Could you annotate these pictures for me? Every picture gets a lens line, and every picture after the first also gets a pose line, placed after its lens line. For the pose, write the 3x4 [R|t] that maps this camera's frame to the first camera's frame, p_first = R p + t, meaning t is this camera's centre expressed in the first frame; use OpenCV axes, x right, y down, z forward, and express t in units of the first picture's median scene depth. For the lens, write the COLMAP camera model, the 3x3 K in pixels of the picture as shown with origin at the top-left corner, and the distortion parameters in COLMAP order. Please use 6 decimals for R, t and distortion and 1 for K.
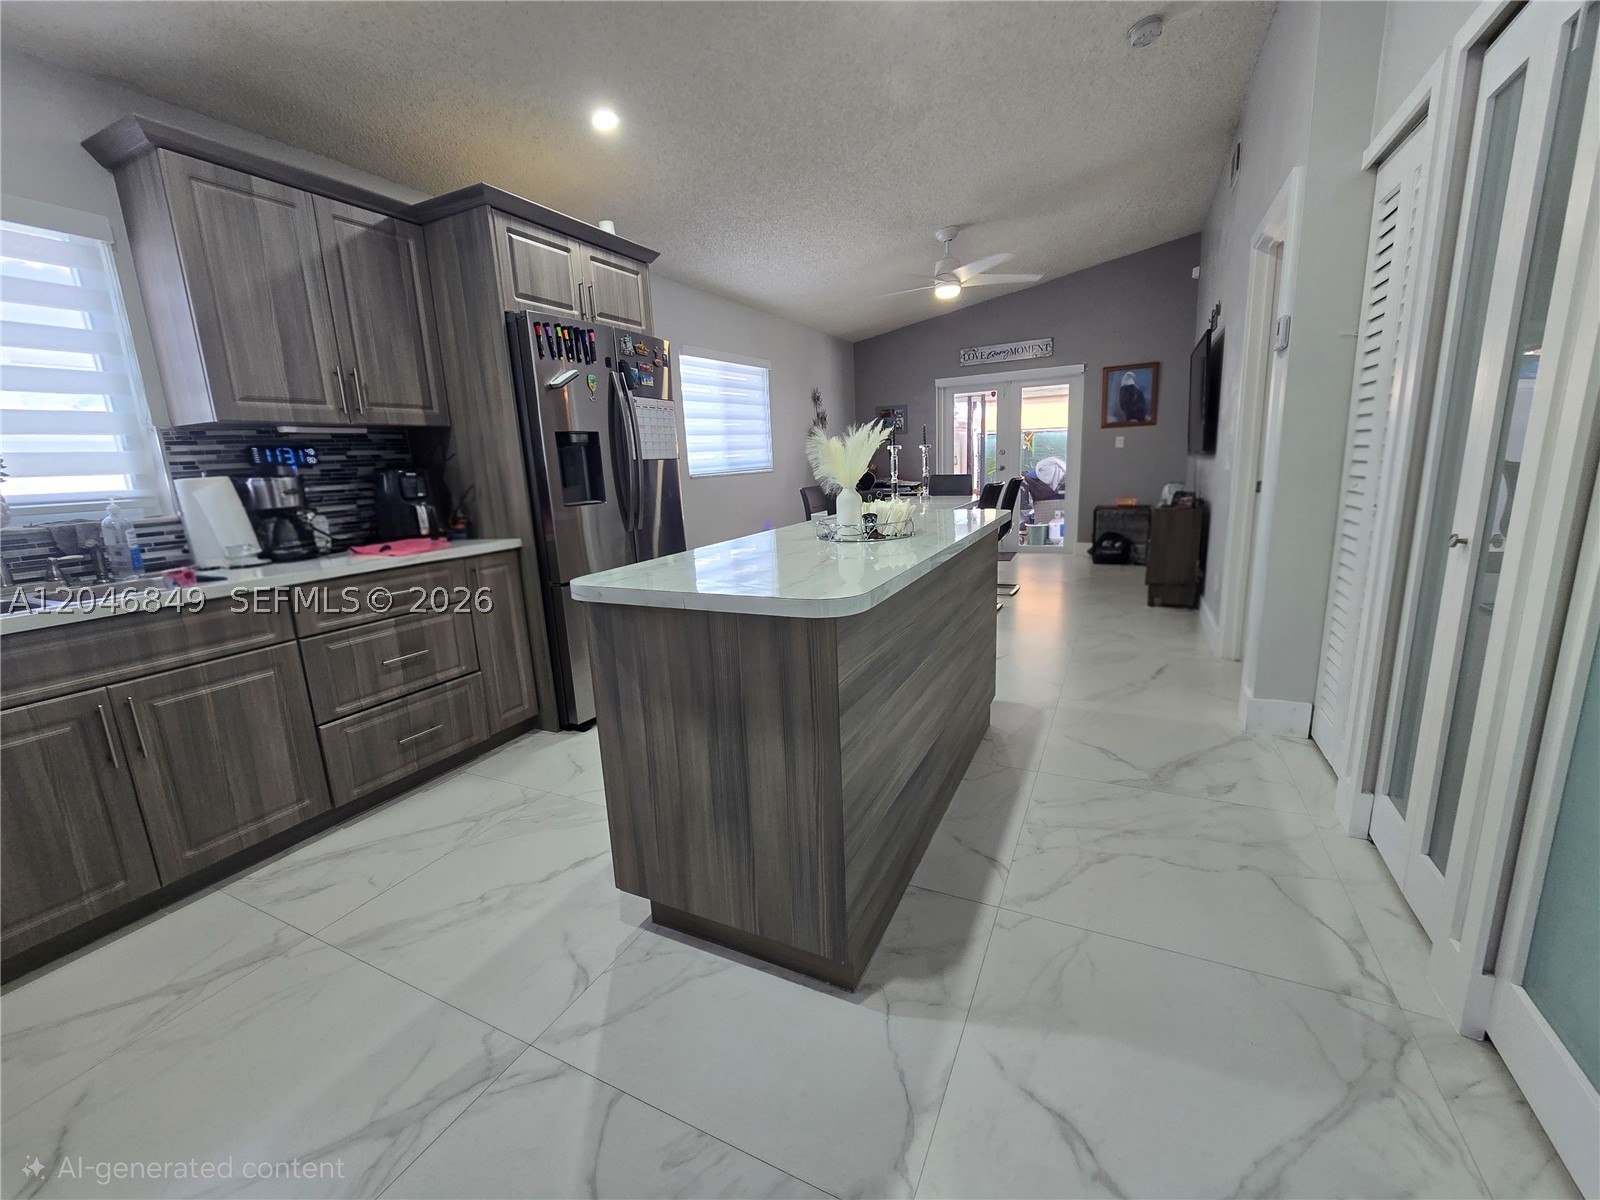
lens RADIAL K [[658.4, 0, 790.9], [0, 658.4, 594.4], [0, 0, 1]] dist [-0.004549, 0.001229]
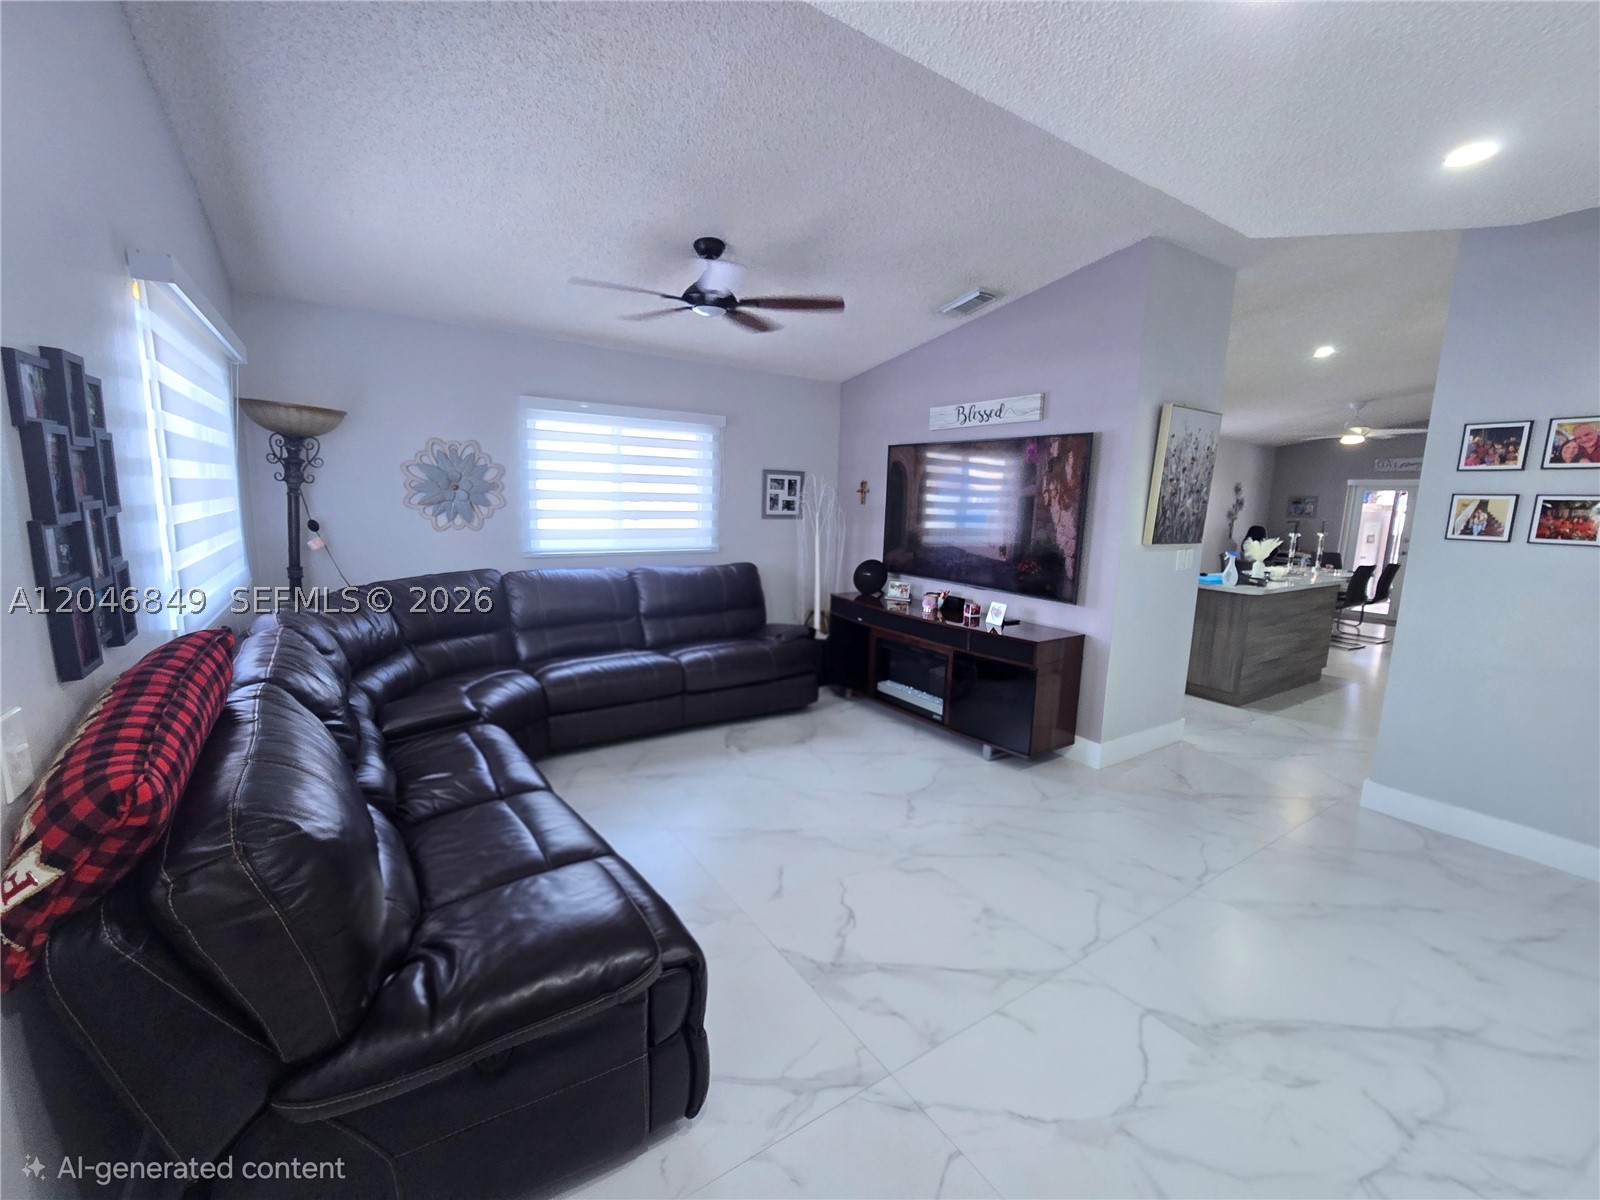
lens RADIAL K [[658.4, 0, 803.9], [0, 658.4, 596.4], [0, 0, 1]] dist [-0.004549, 0.001229]
pose [[0.869604, 0.149257, -0.470650, -0.220699], [-0.170125, 0.985421, -0.001827, 0.271698], [0.463516, 0.081658, 0.882318, -1.992760]]
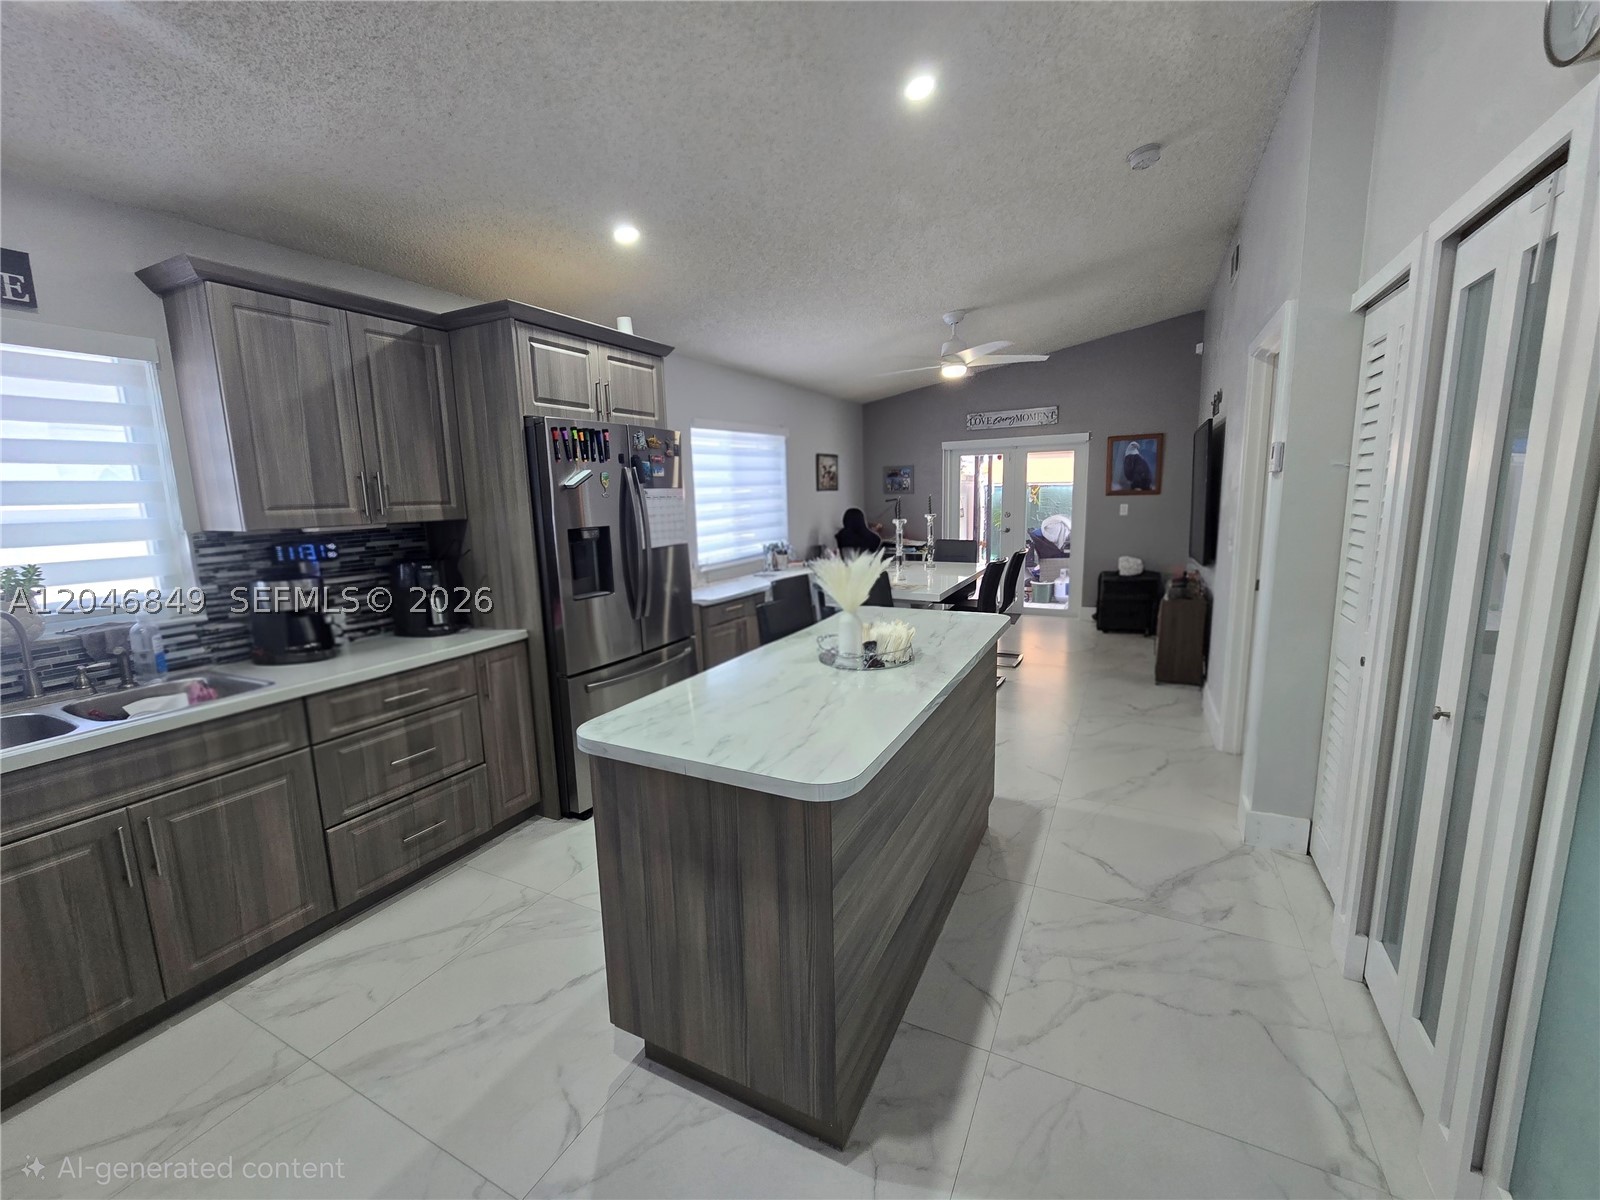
lens RADIAL K [[658.4, 0, 790.3], [0, 658.4, 596.8], [0, 0, 1]] dist [-0.004549, 0.001229]
pose [[0.999691, 0.022077, -0.011421, 0.005455], [-0.022555, 0.998793, -0.043643, -0.124694], [0.010444, 0.043888, 0.998982, -0.026767]]
